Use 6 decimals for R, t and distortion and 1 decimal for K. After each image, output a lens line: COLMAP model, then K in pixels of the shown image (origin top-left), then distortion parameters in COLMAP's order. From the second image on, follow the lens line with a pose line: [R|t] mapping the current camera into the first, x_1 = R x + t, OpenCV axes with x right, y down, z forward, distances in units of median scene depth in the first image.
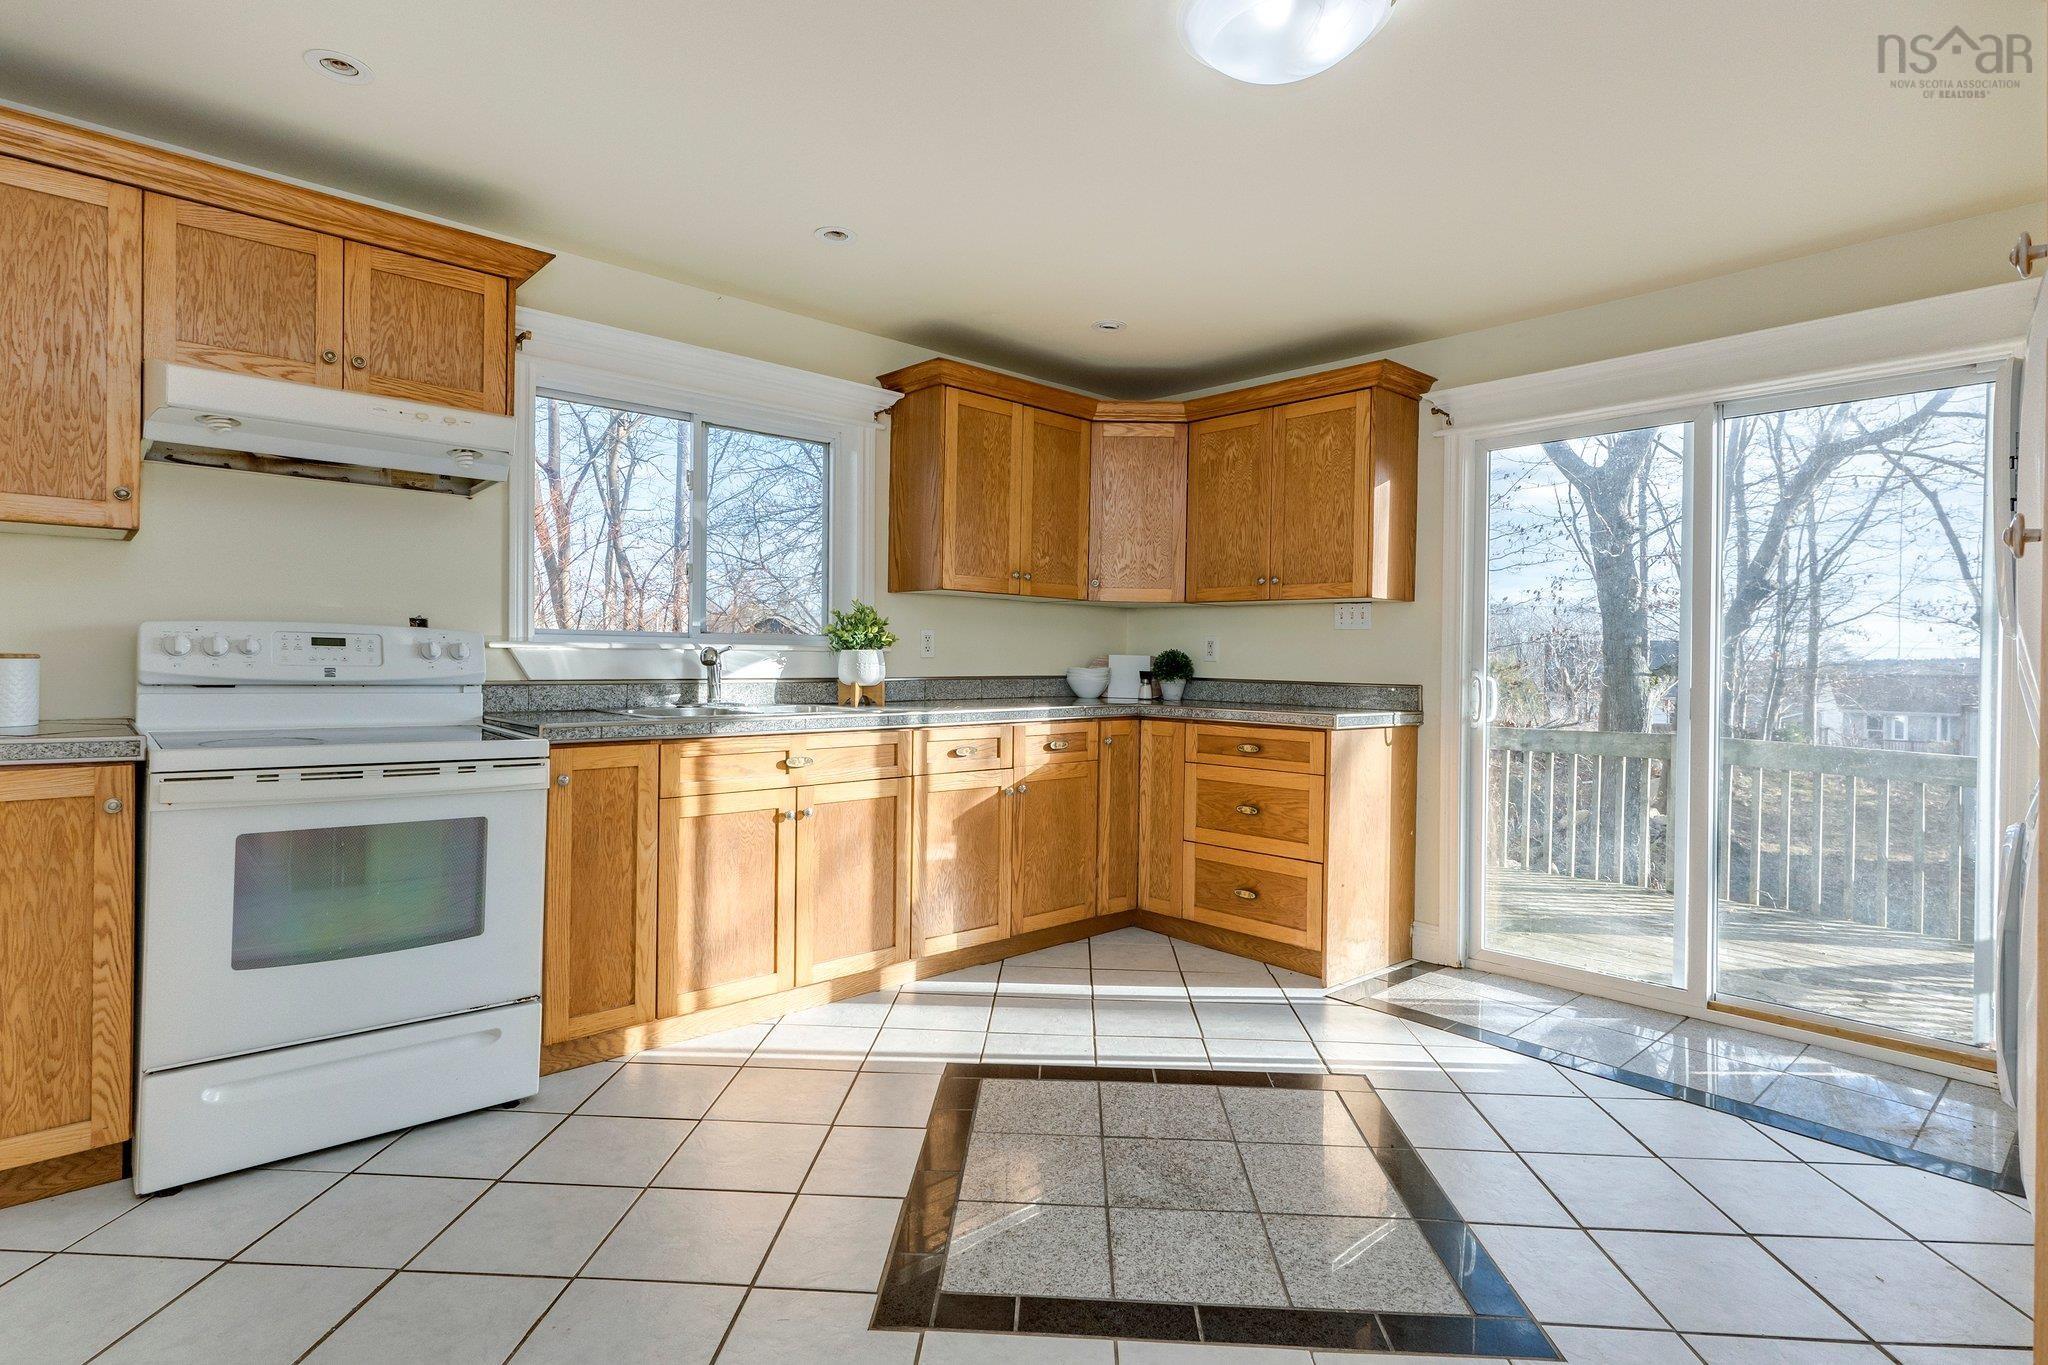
lens RADIAL K [[1033.8, 0, 1029.2], [0, 1033.8, 669.4], [0, 0, 1]] dist [0.003157, 0.001048]
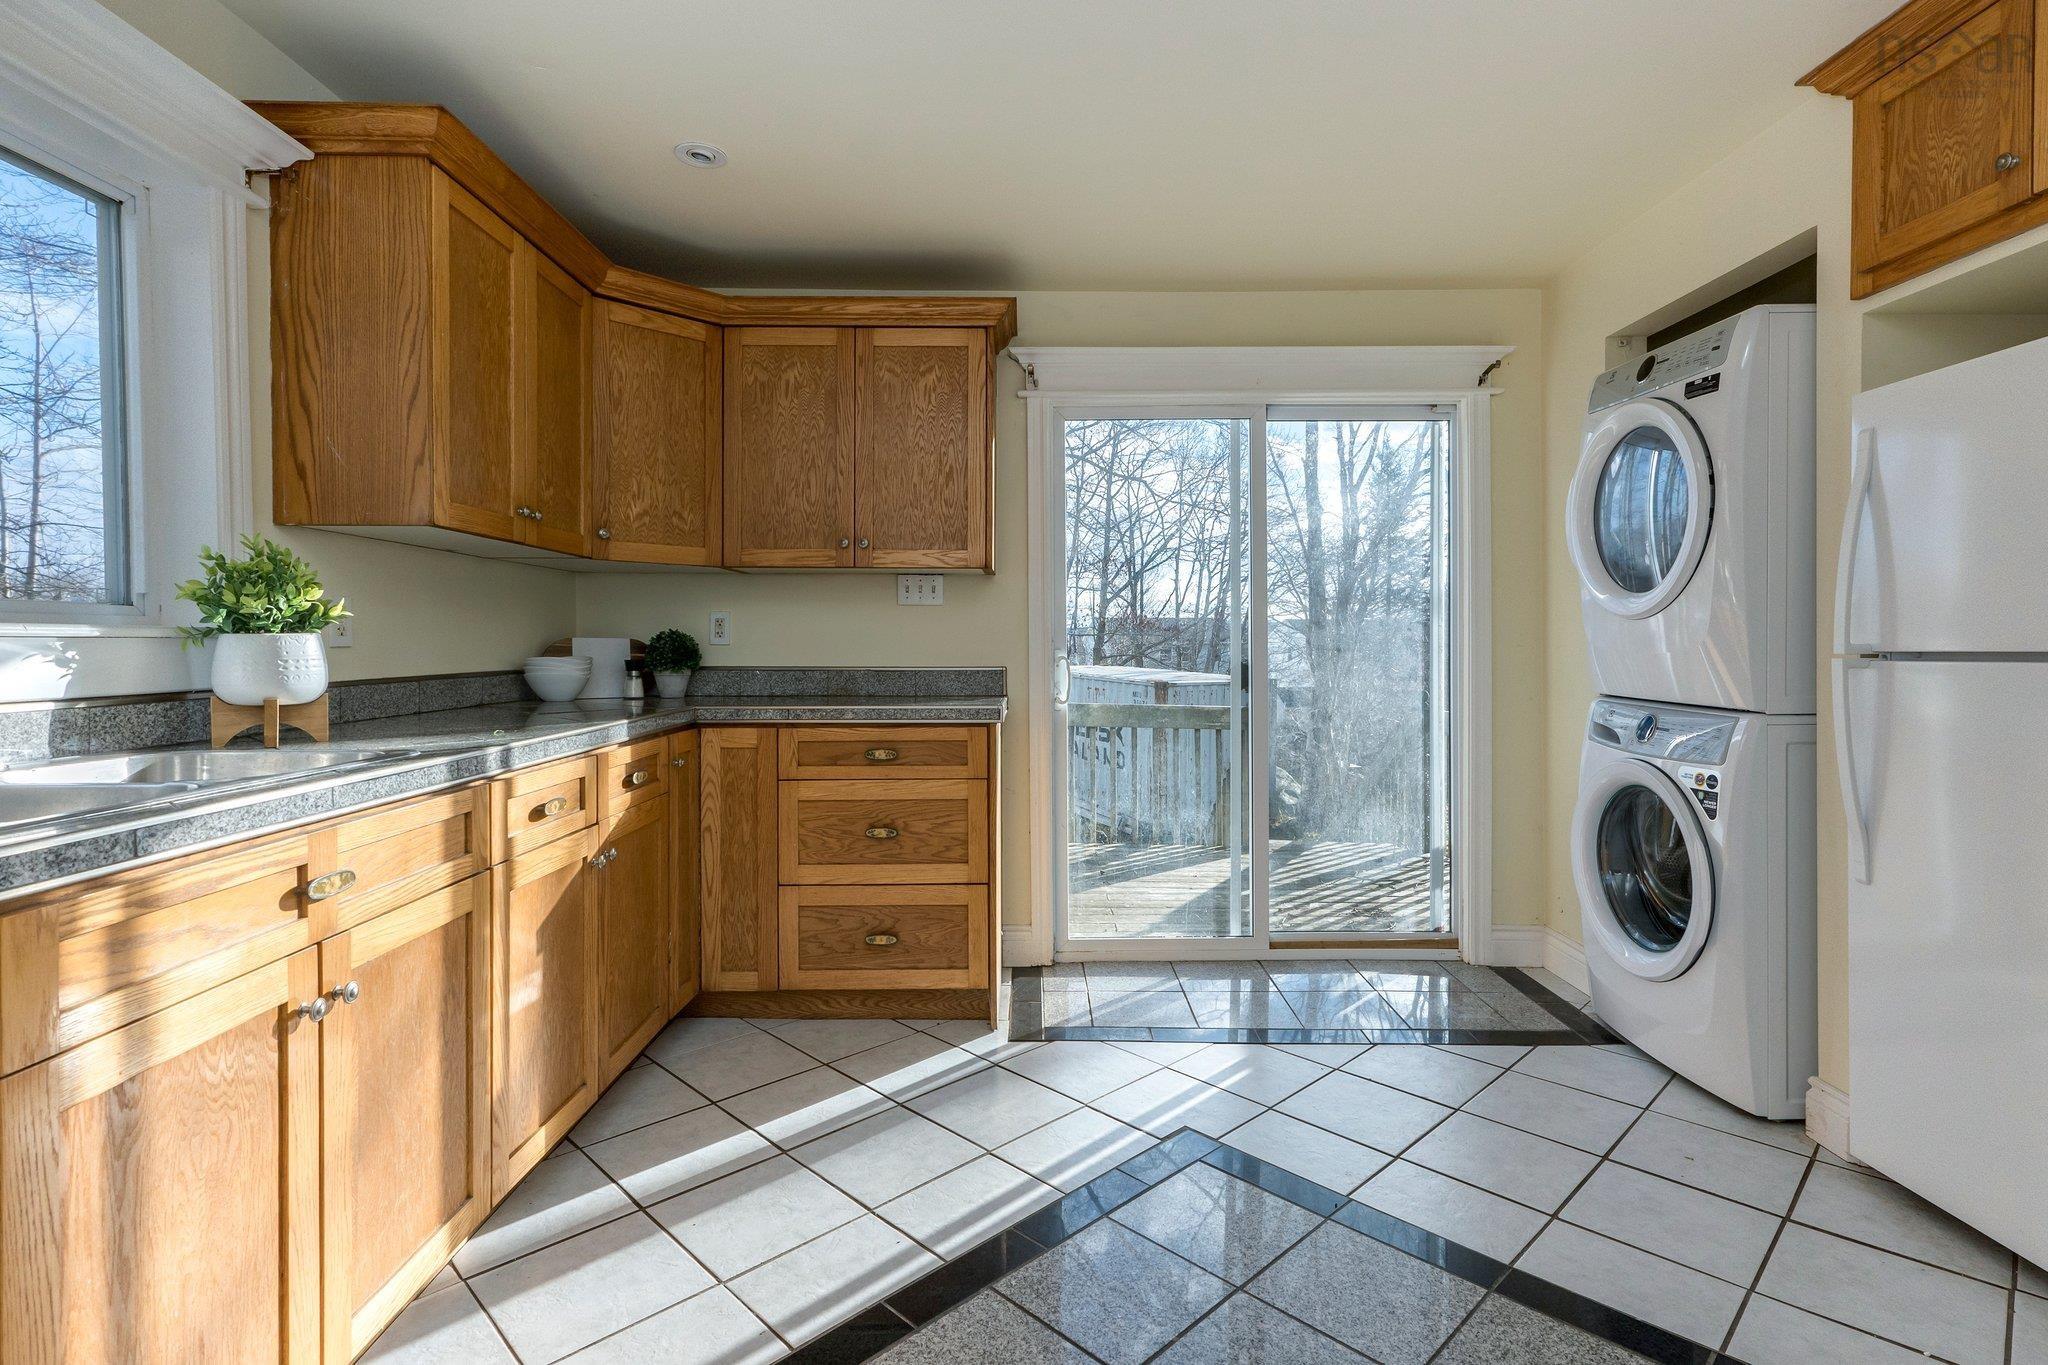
lens RADIAL K [[1022.4, 0, 1028.4], [0, 1022.4, 652.8], [0, 0, 1]] dist [0.001614, 0.017705]
pose [[0.678656, -0.022270, 0.734119, -0.313939], [0.018397, 0.999742, 0.013321, -0.010364], [-0.734226, 0.004465, 0.678890, 0.431666]]
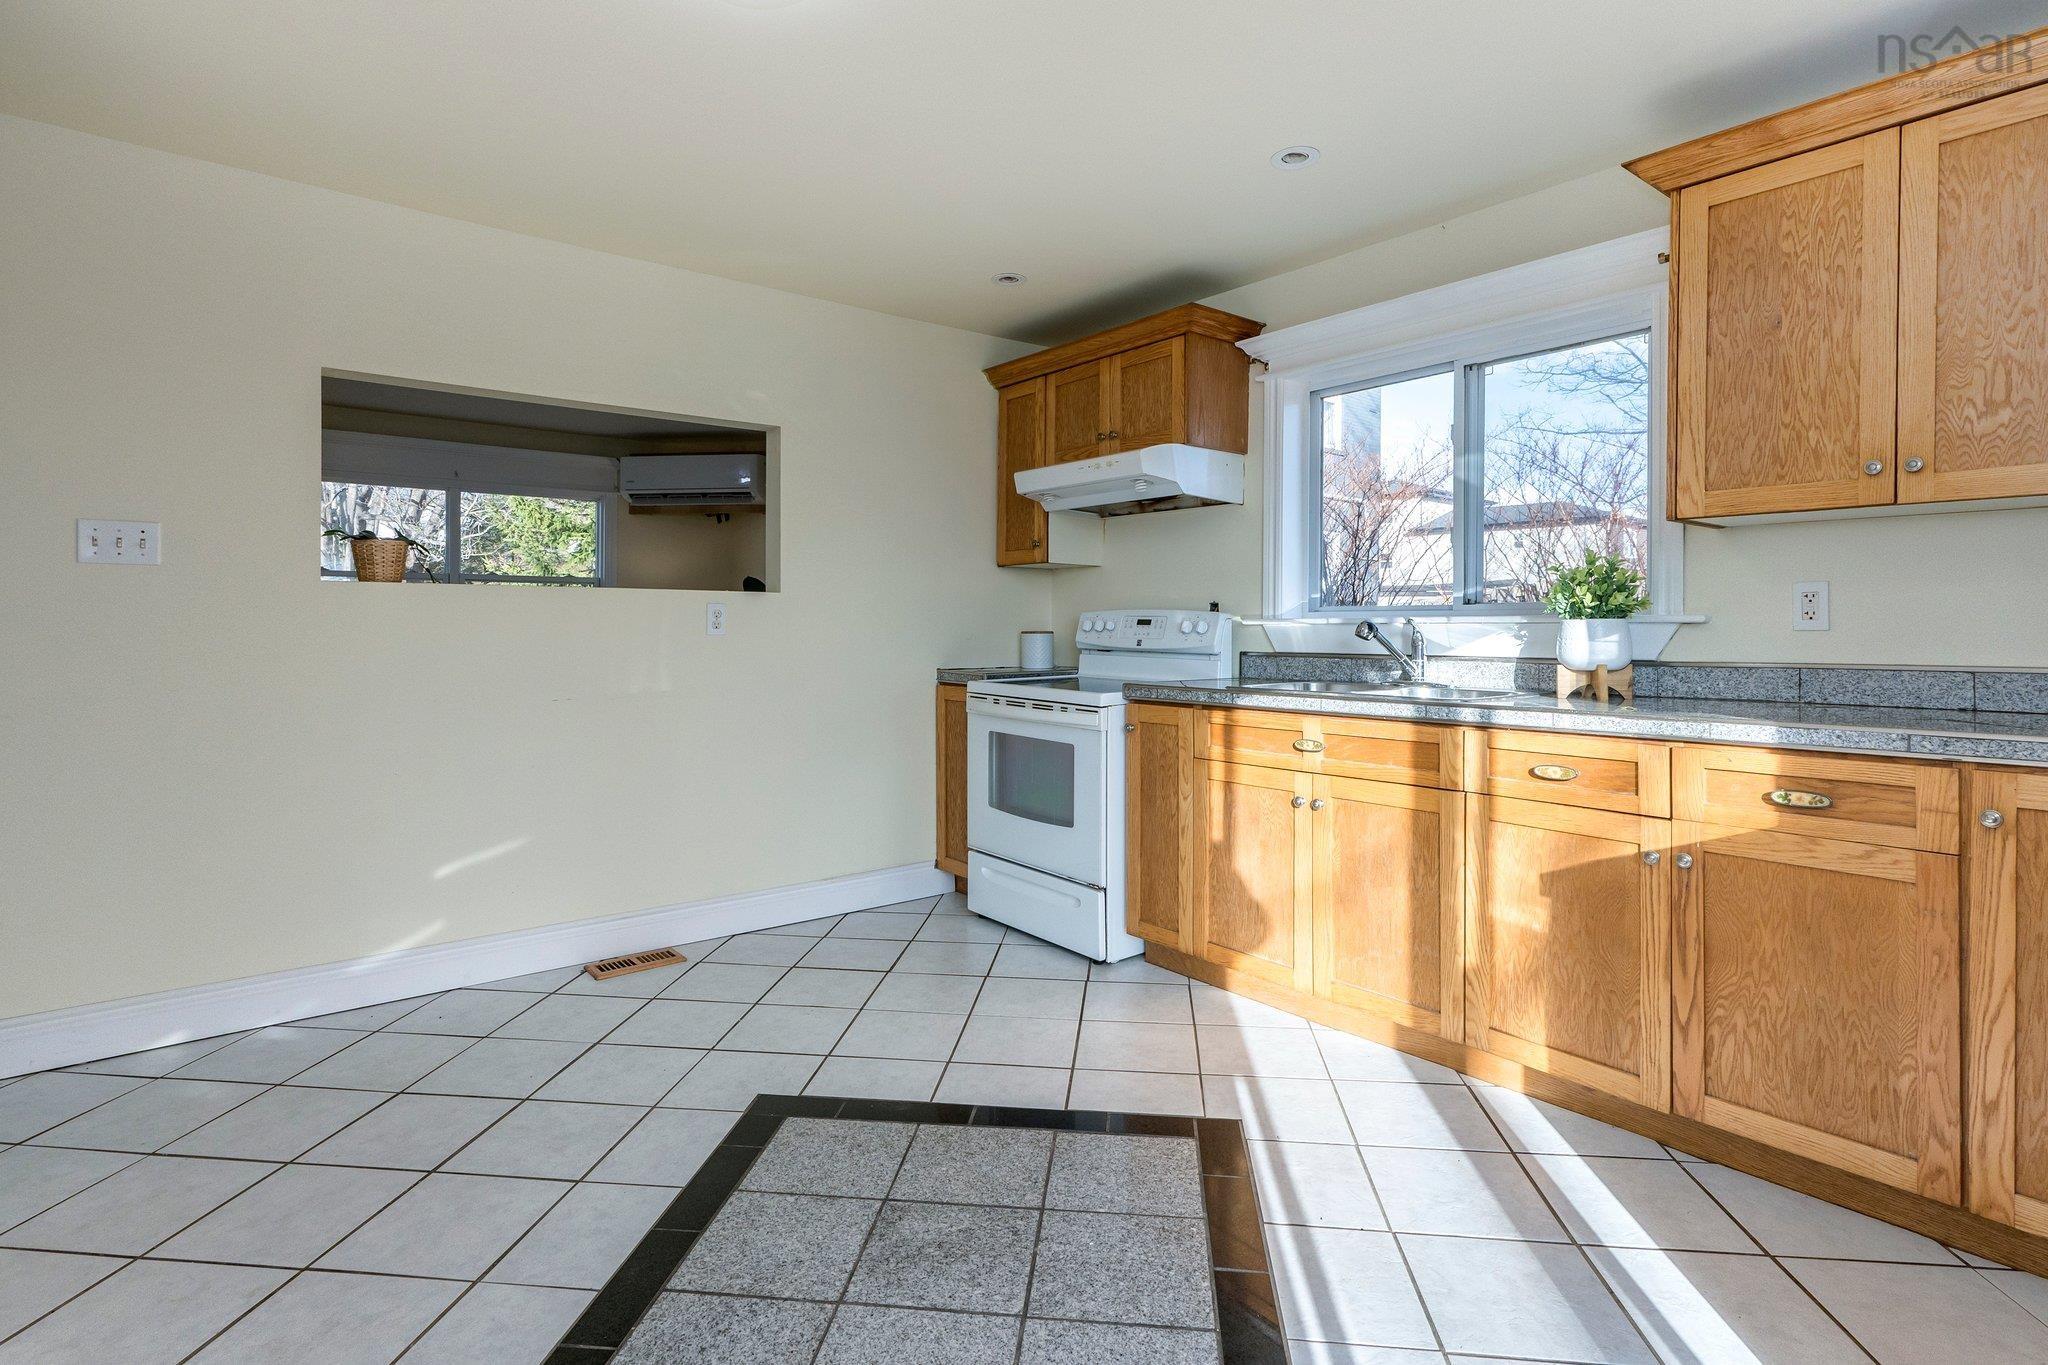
lens RADIAL K [[1032.0, 0, 1025.9], [0, 1032.0, 639.1], [0, 0, 1]] dist [0.000688, 0.000189]
pose [[-0.073952, -0.002070, -0.997260, 0.635291], [-0.014174, 0.999899, -0.001024, 0.000792], [0.997161, 0.014060, -0.073974, 0.745003]]
